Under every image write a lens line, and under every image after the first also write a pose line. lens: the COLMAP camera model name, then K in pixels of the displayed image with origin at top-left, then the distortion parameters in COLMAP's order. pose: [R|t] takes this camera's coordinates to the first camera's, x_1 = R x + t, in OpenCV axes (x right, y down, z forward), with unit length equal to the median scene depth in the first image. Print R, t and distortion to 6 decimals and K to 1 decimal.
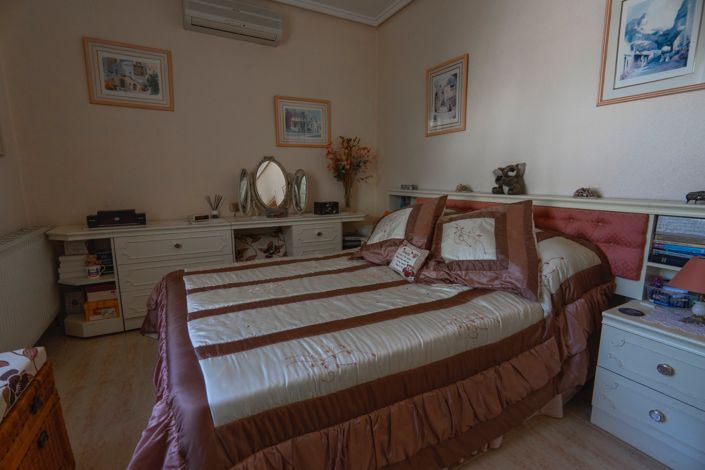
lens RADIAL K [[344.7, 0, 352.9], [0, 344.7, 236.0], [0, 0, 1]] dist [-0.019807, 0.003849]
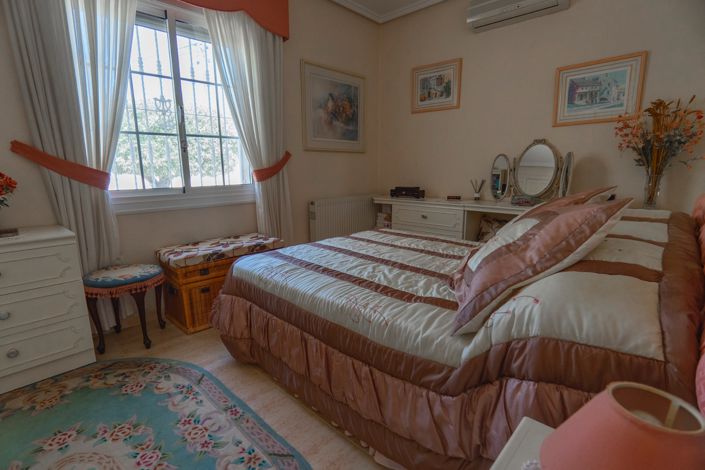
lens RADIAL K [[344.7, 0, 351.9], [0, 344.7, 236.6], [0, 0, 1]] dist [-0.019807, 0.003849]
pose [[0.298861, 0.183414, -0.936505, 0.601292], [-0.143781, 0.978808, 0.145815, -0.045135], [0.943403, 0.091073, 0.318899, 0.309558]]
